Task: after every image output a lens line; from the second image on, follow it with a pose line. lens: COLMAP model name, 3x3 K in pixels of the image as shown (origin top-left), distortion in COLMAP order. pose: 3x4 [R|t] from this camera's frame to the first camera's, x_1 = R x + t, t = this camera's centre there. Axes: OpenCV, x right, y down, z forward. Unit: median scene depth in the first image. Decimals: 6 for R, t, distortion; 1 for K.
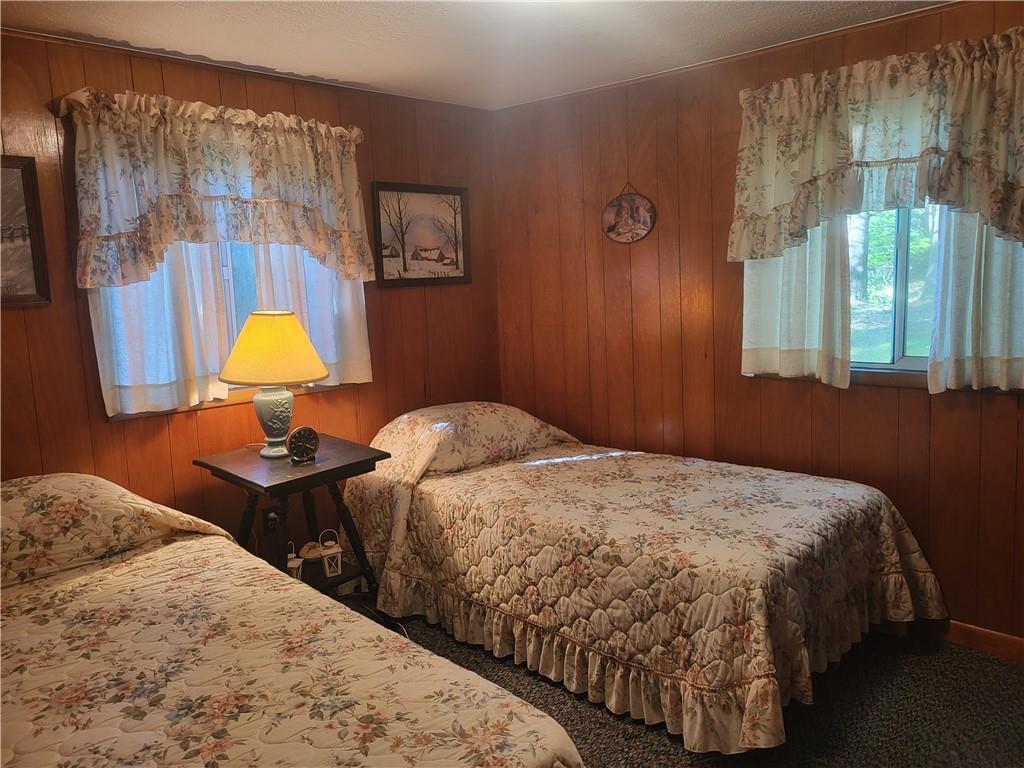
lens RADIAL K [[767.7, 0, 517.3], [0, 767.7, 377.0], [0, 0, 1]] dist [0.067203, -0.056247]
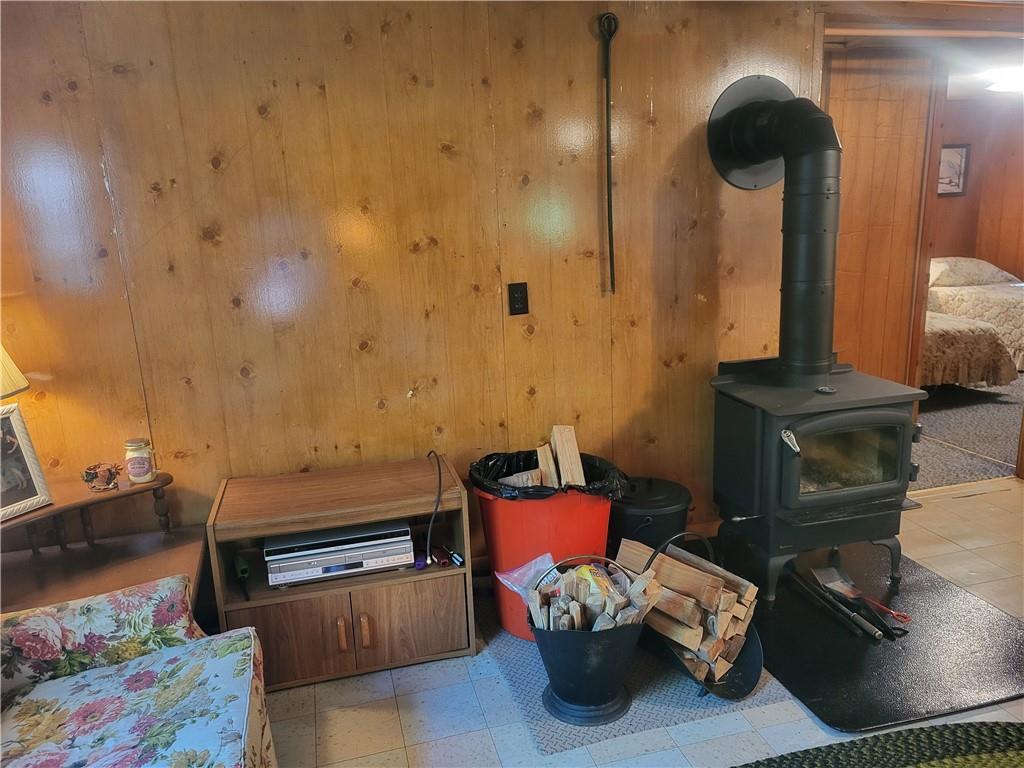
lens RADIAL K [[775.6, 0, 516.0], [0, 775.6, 386.9], [0, 0, 1]] dist [0.063401, -0.058753]
pose [[0.864171, 0.118745, -0.488988, -0.018756], [-0.063999, 0.989803, 0.127258, 0.230195], [0.499112, -0.078678, 0.862958, -1.732376]]
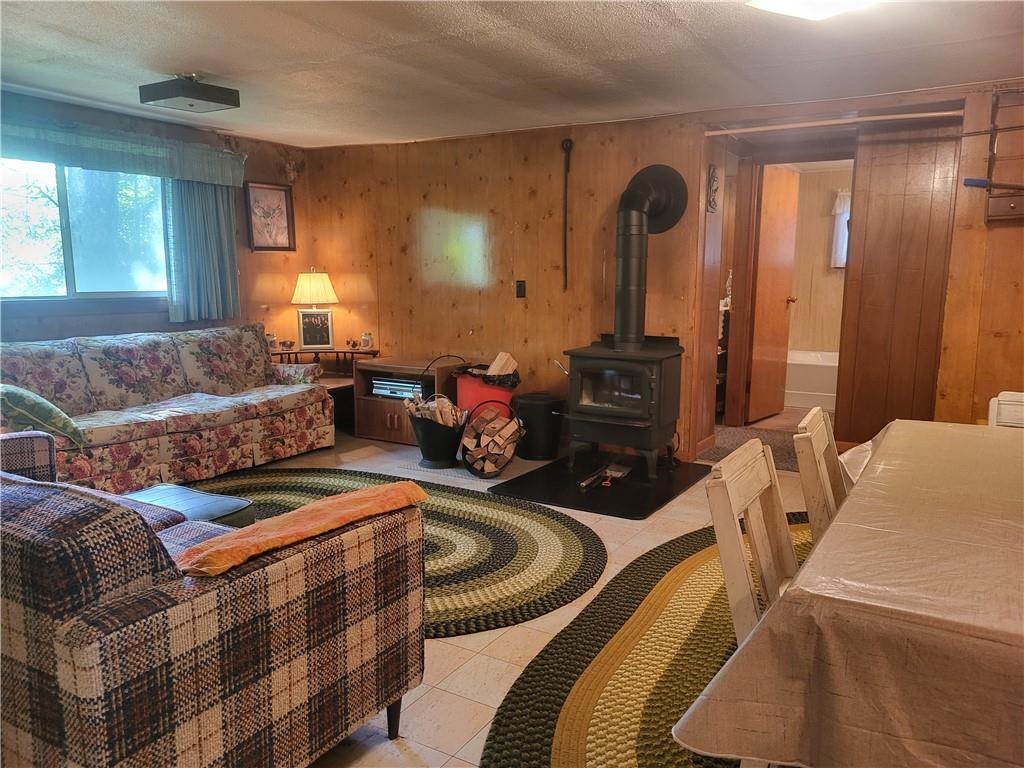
lens RADIAL K [[767.1, 0, 518.1], [0, 767.1, 392.2], [0, 0, 1]] dist [0.065431, -0.063525]
pose [[0.231693, 0.187107, -0.954625, 1.395985], [-0.150038, 0.976459, 0.154971, 0.199490], [0.961149, 0.107324, 0.254312, -1.281846]]
